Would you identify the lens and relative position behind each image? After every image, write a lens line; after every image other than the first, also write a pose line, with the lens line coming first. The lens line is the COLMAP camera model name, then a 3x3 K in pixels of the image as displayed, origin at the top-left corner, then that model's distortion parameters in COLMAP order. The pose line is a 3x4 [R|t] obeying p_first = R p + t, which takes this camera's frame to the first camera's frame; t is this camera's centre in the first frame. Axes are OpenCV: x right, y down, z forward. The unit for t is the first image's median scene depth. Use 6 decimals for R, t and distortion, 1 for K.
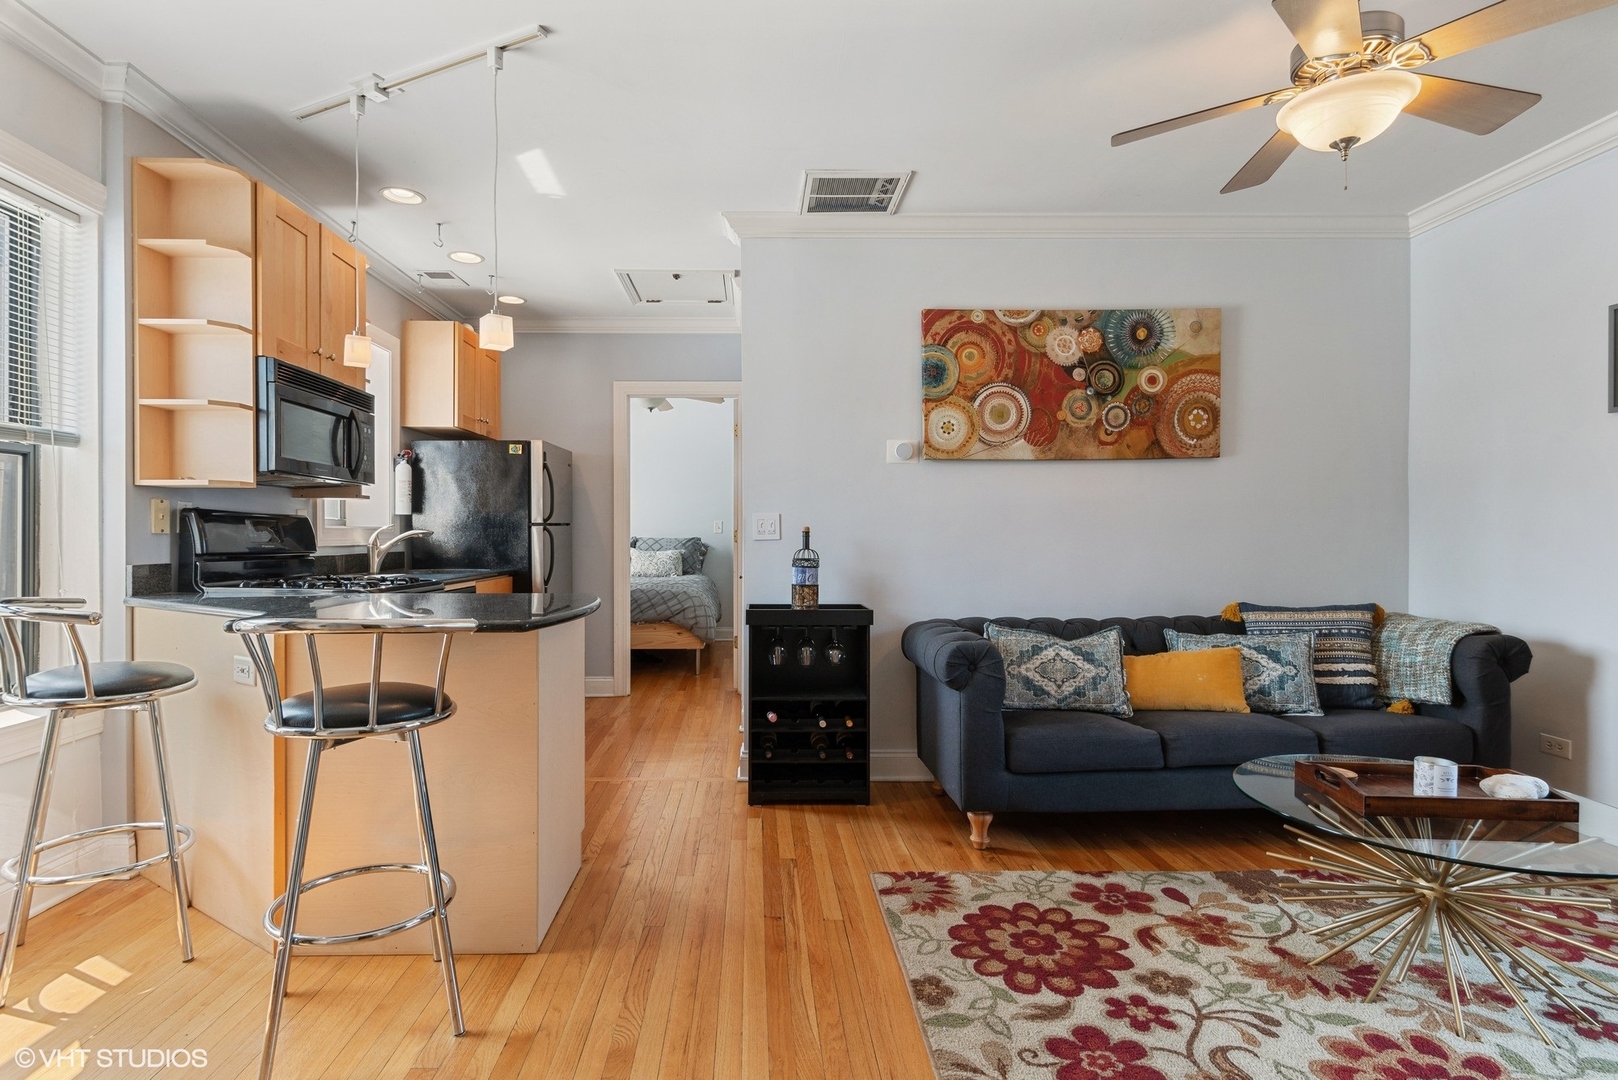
lens RADIAL K [[815.3, 0, 764.0], [0, 815.3, 540.1], [0, 0, 1]] dist [0.001574, 0.000290]
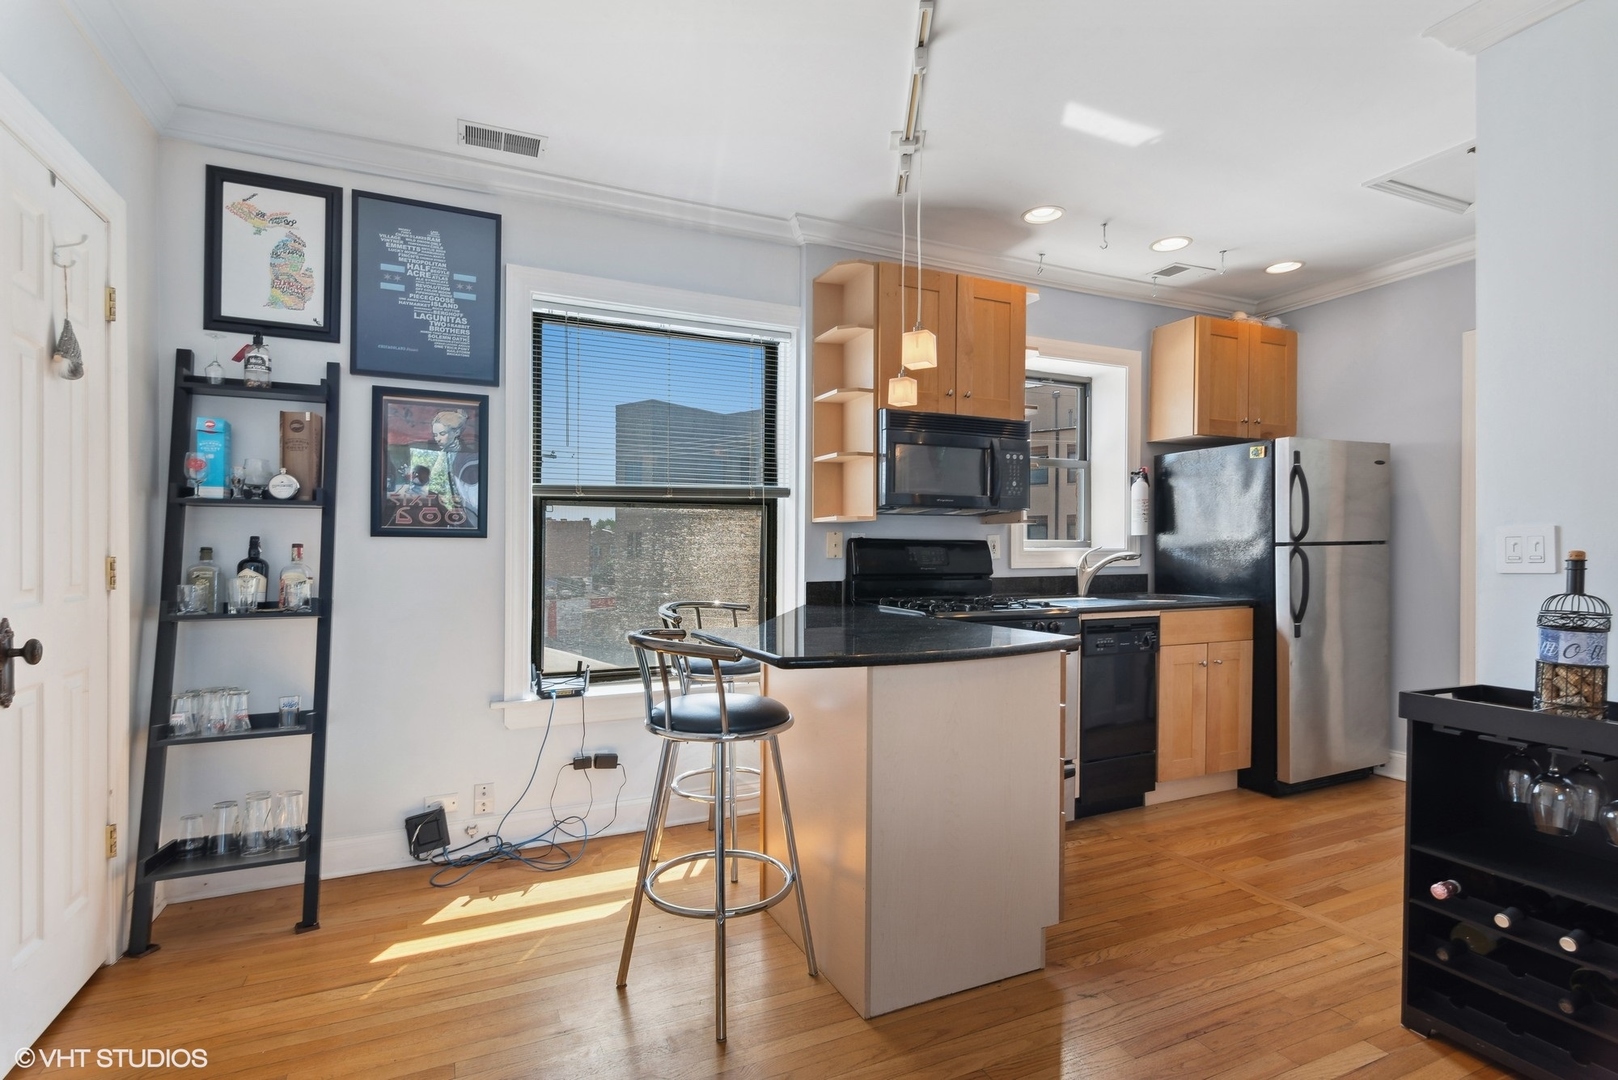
lens RADIAL K [[791.3, 0, 803.8], [0, 791.3, 550.7], [0, 0, 1]] dist [0.000278, 0.000535]
pose [[0.395936, 0.000057, -0.918278, 0.337949], [-0.002563, 0.999996, -0.001043, -0.015399], [0.918275, 0.002766, 0.395934, 0.377818]]
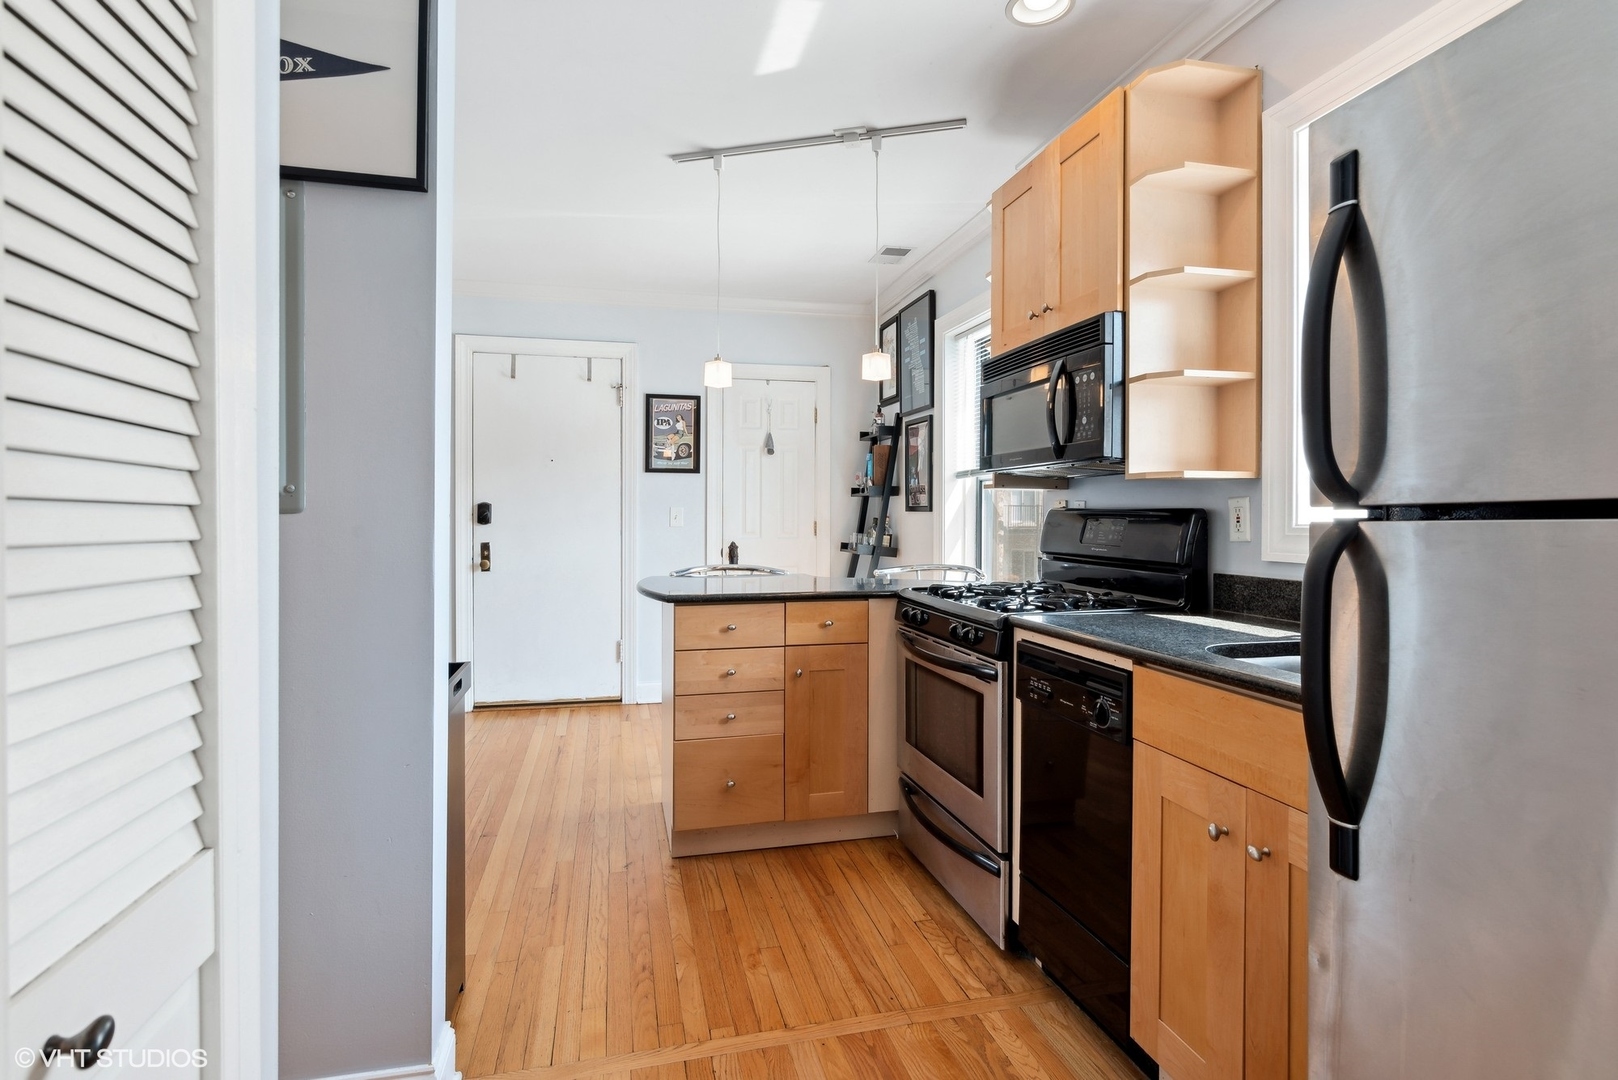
lens RADIAL K [[795.2, 0, 809.1], [0, 795.2, 526.5], [0, 0, 1]] dist [0.001674, 0.000307]
pose [[-0.974191, -0.002976, -0.225705, -0.135295], [-0.006871, 0.999841, 0.016472, -0.026472], [0.225620, 0.017598, -0.974056, 1.640158]]
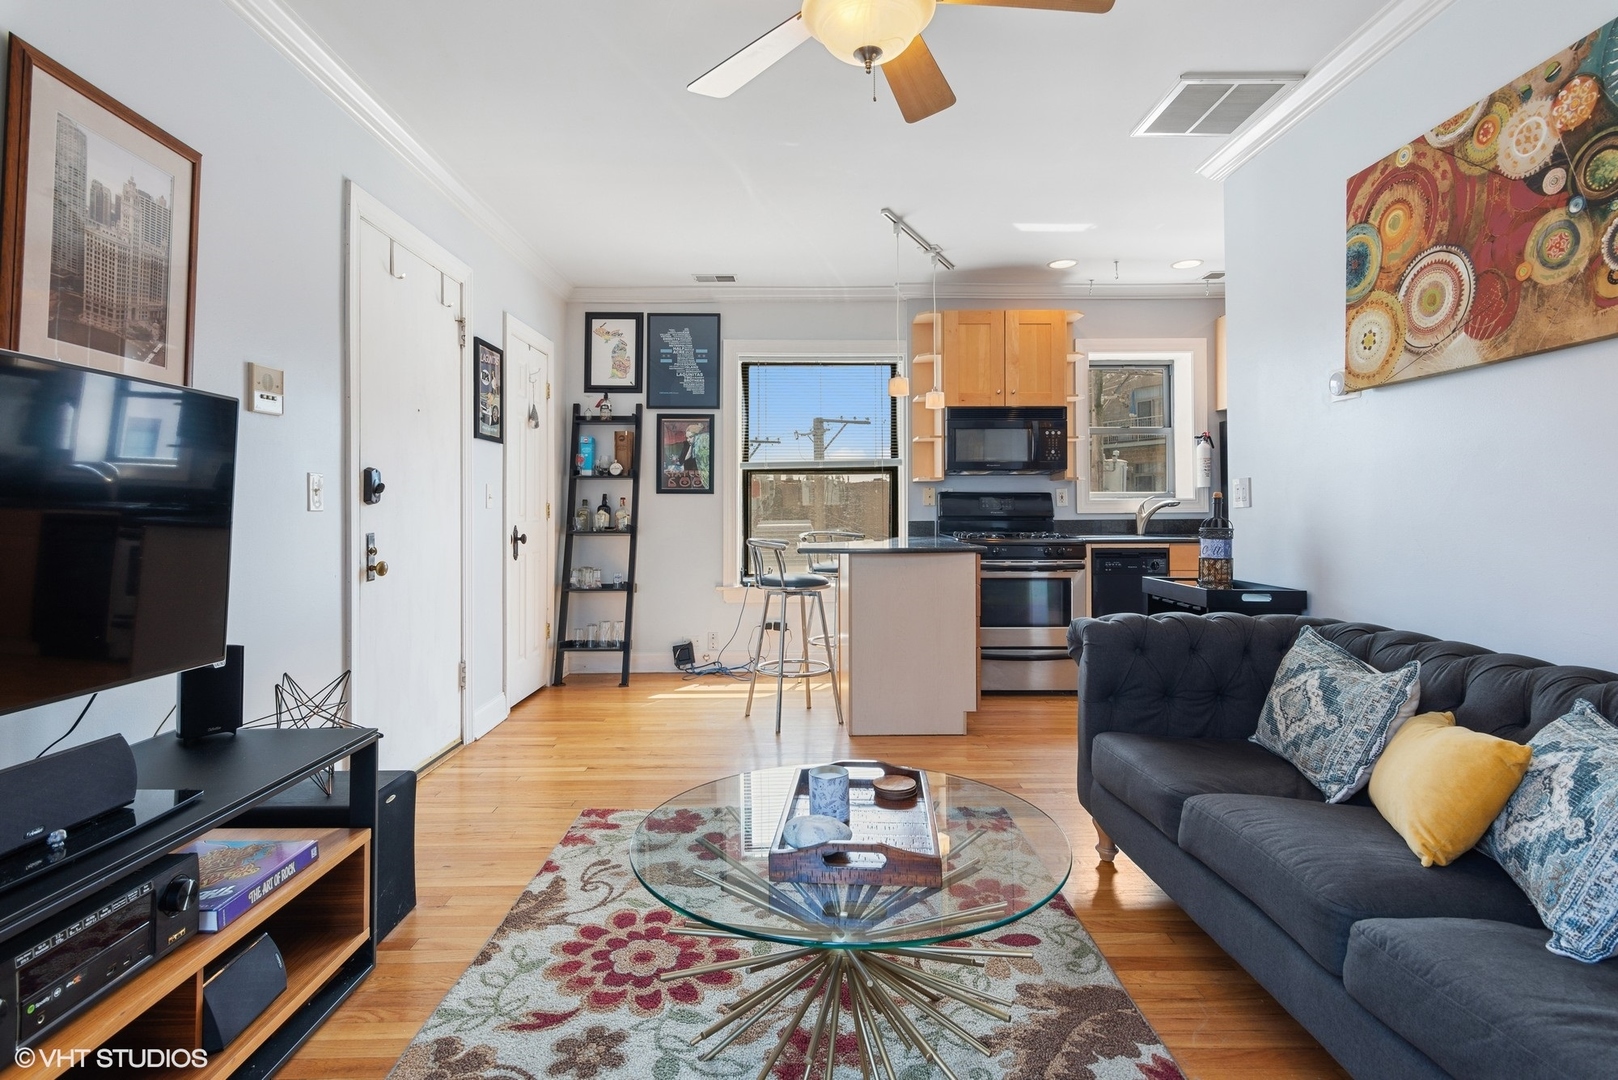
lens RADIAL K [[806.8, 0, 797.5], [0, 806.8, 498.7], [0, 0, 1]] dist [-0.002500, -0.000833]
pose [[-0.014067, -0.014602, -0.999794, 0.991704], [-0.000407, 0.999893, -0.014597, 0.003533], [0.999901, 0.000202, -0.014072, 0.591877]]
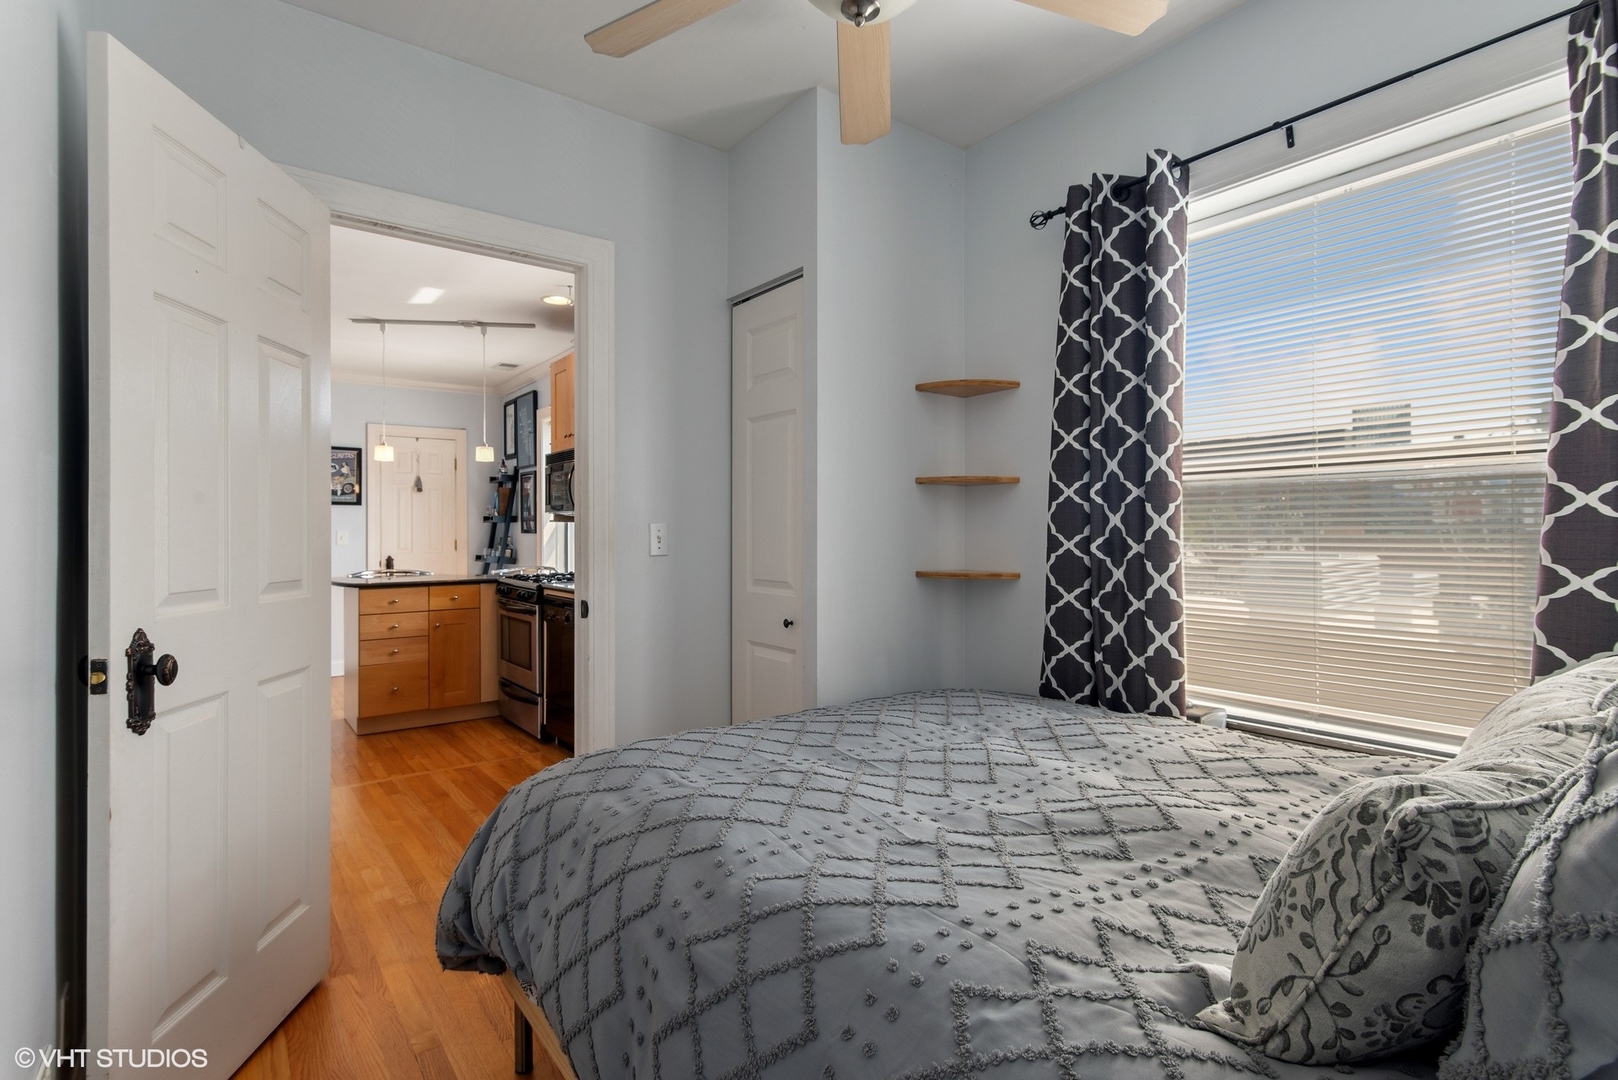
lens RADIAL K [[790.8, 0, 809.0], [0, 790.8, 540.0], [0, 0, 1]] dist [0.000214, -0.000013]
pose [[-0.805095, 0.001637, -0.593144, 0.007716], [-0.005281, 0.999937, 0.009928, -0.037870], [0.593123, 0.011125, -0.805035, 2.450089]]
